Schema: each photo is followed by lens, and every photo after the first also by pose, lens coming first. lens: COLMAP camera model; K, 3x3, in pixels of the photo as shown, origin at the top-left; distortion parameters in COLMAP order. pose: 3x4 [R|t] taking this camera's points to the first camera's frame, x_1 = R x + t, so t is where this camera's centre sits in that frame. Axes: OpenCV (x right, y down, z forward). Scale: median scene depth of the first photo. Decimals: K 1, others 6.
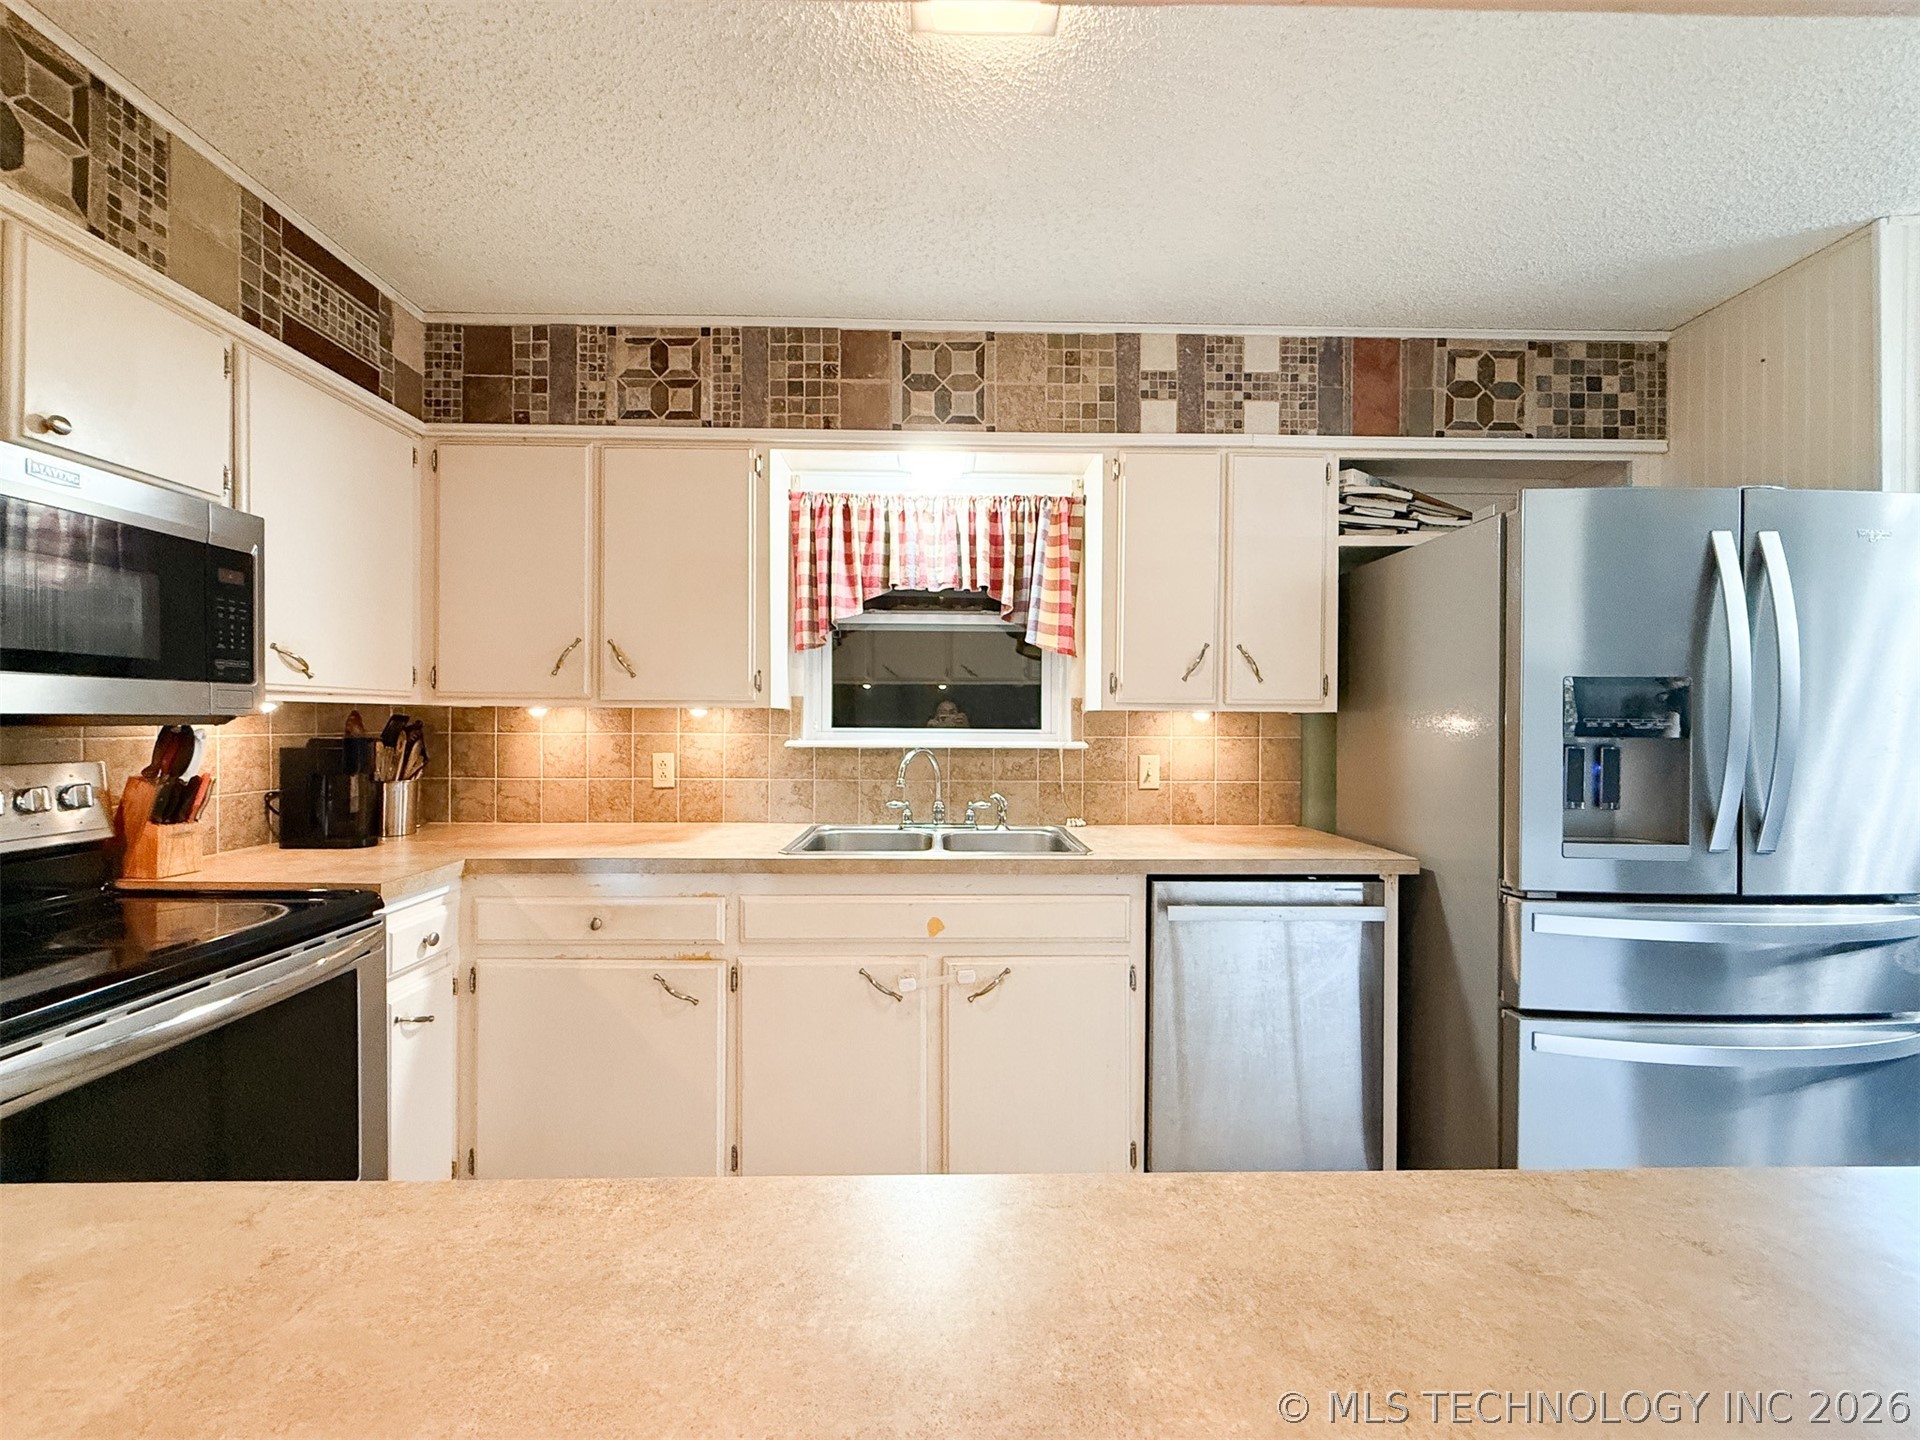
lens RADIAL K [[761.9, 0, 955.3], [0, 761.9, 724.4], [0, 0, 1]] dist [0.000440, -0.000664]
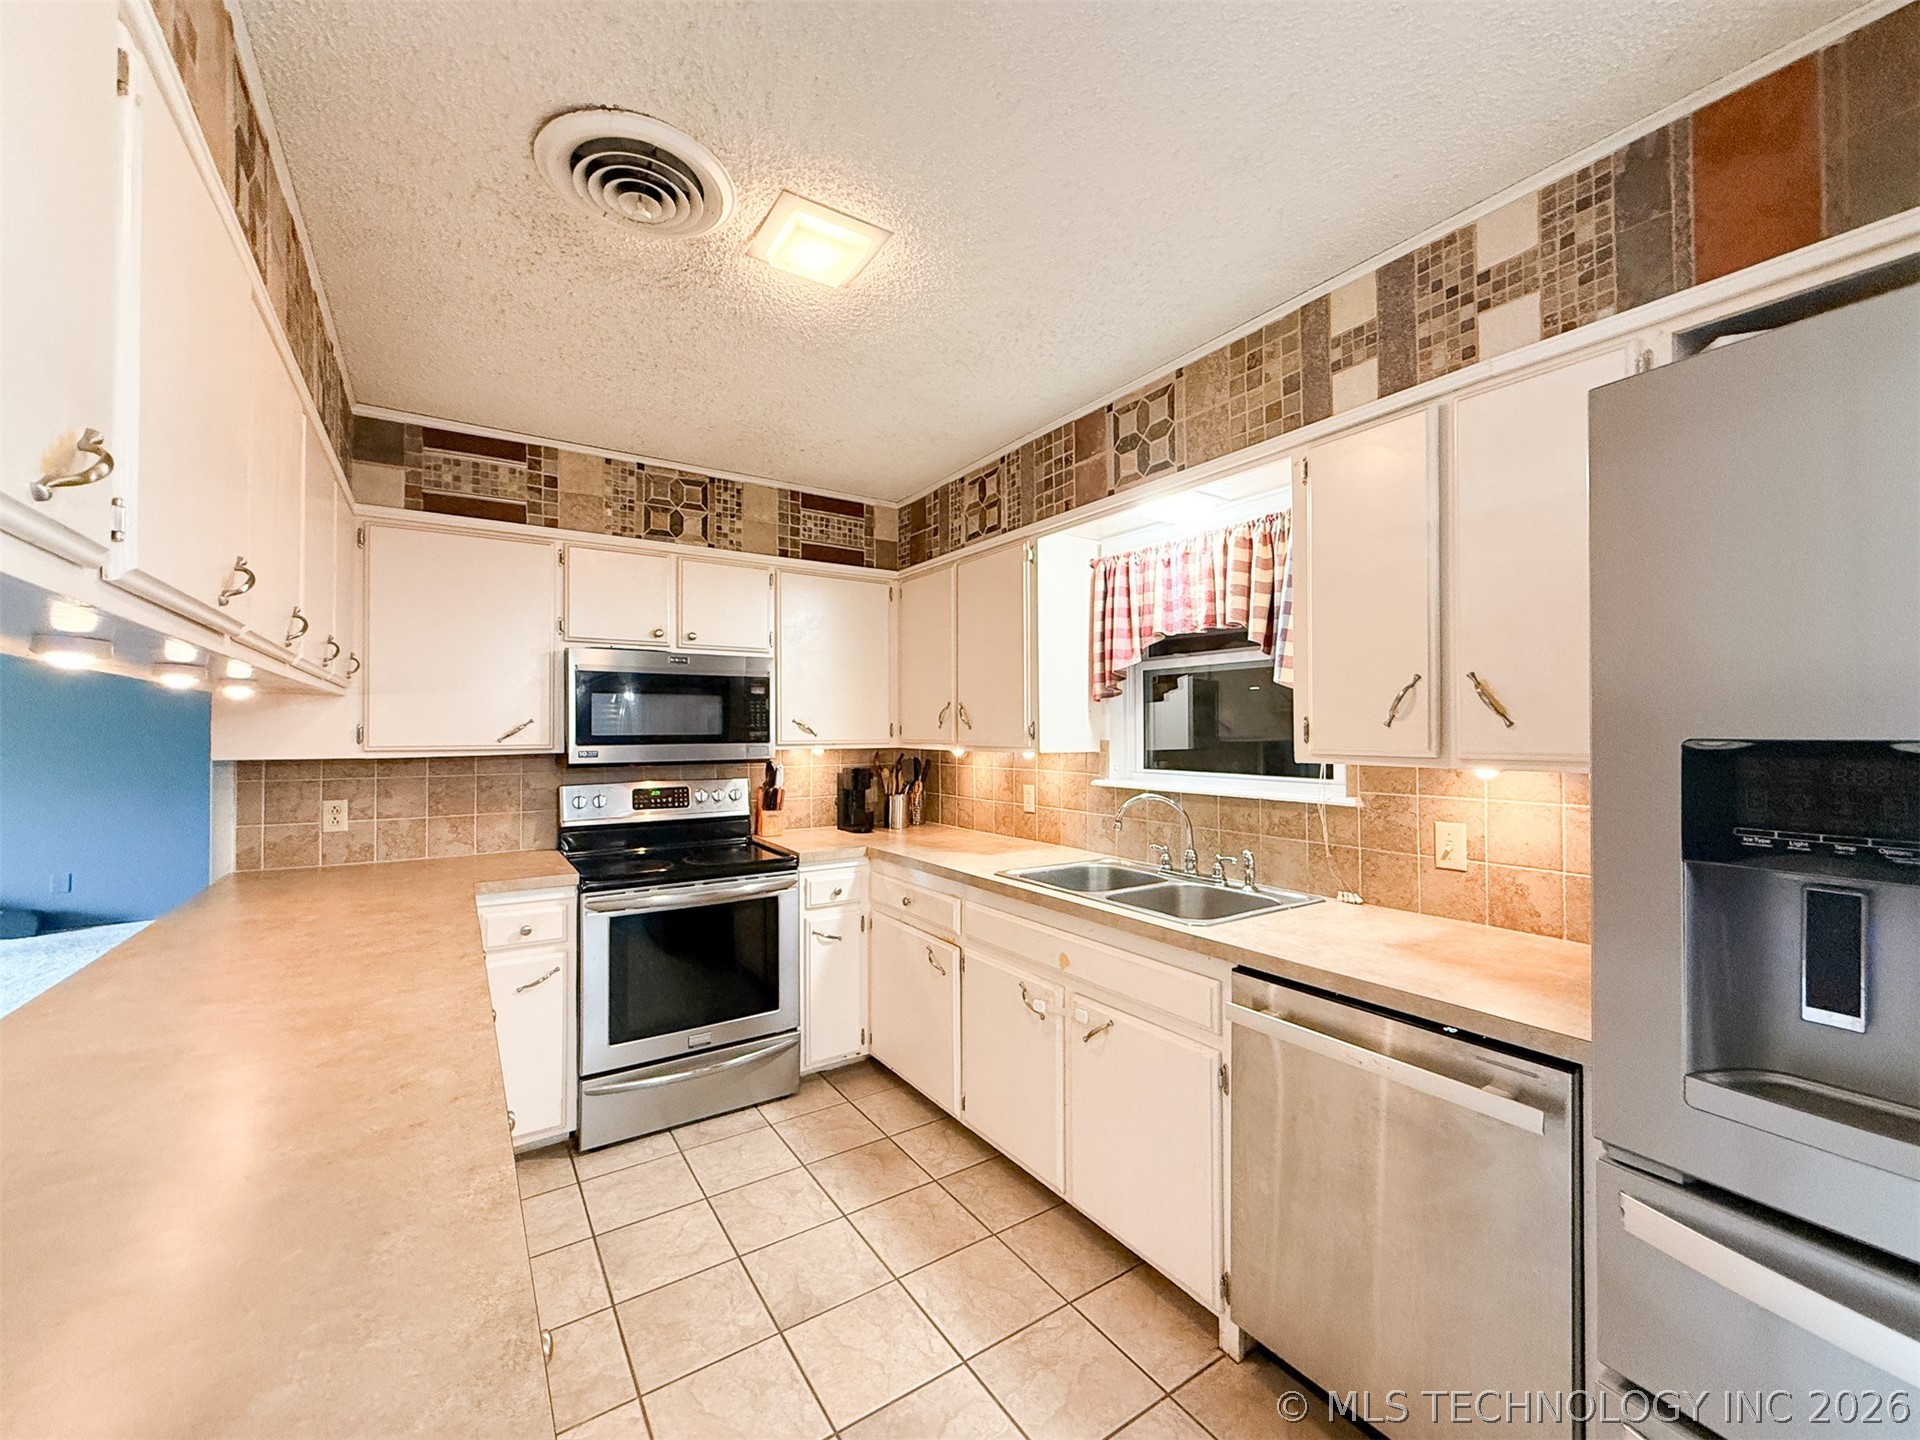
lens RADIAL K [[761.9, 0, 953.2], [0, 761.9, 724.4], [0, 0, 1]] dist [0.000440, -0.000664]
pose [[0.537292, -0.015215, -0.843259, 0.700901], [0.001382, 0.999852, -0.017159, -0.047104], [0.843395, 0.008054, 0.537234, 0.241461]]
